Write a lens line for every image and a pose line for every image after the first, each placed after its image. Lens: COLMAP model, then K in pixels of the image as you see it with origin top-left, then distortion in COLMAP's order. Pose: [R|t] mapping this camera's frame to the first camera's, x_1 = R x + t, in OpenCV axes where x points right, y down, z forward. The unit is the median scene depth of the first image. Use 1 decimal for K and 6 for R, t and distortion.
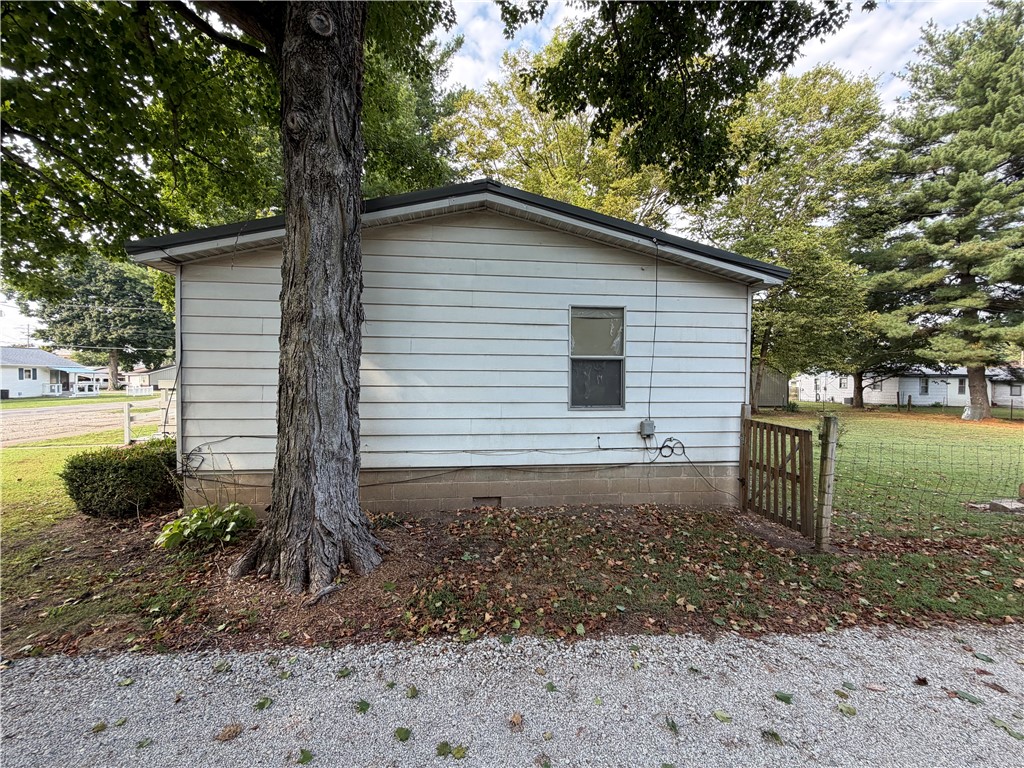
lens RADIAL K [[409.3, 0, 508.9], [0, 409.3, 386.2], [0, 0, 1]] dist [-0.002803, -0.000169]
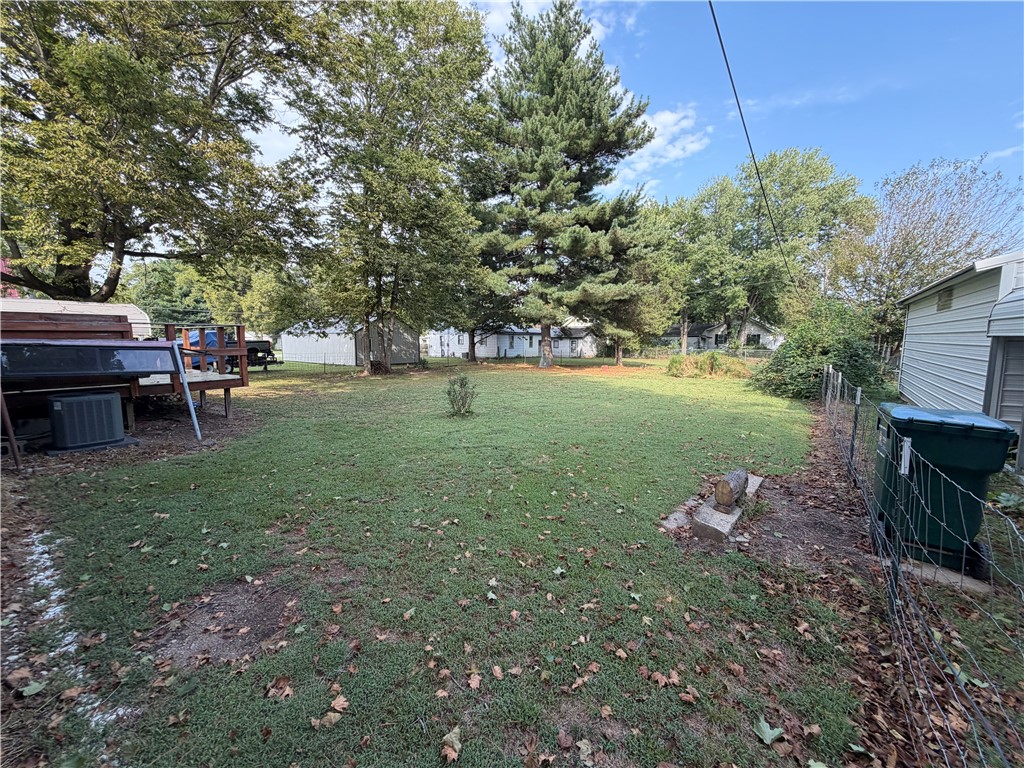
lens RADIAL K [[409.3, 0, 510.9], [0, 409.3, 386.8], [0, 0, 1]] dist [-0.002803, -0.000169]
pose [[0.685547, -0.087492, 0.722752, 0.148601], [0.015755, 0.994303, 0.105419, 0.007664], [-0.727858, -0.060882, 0.683020, 0.207432]]
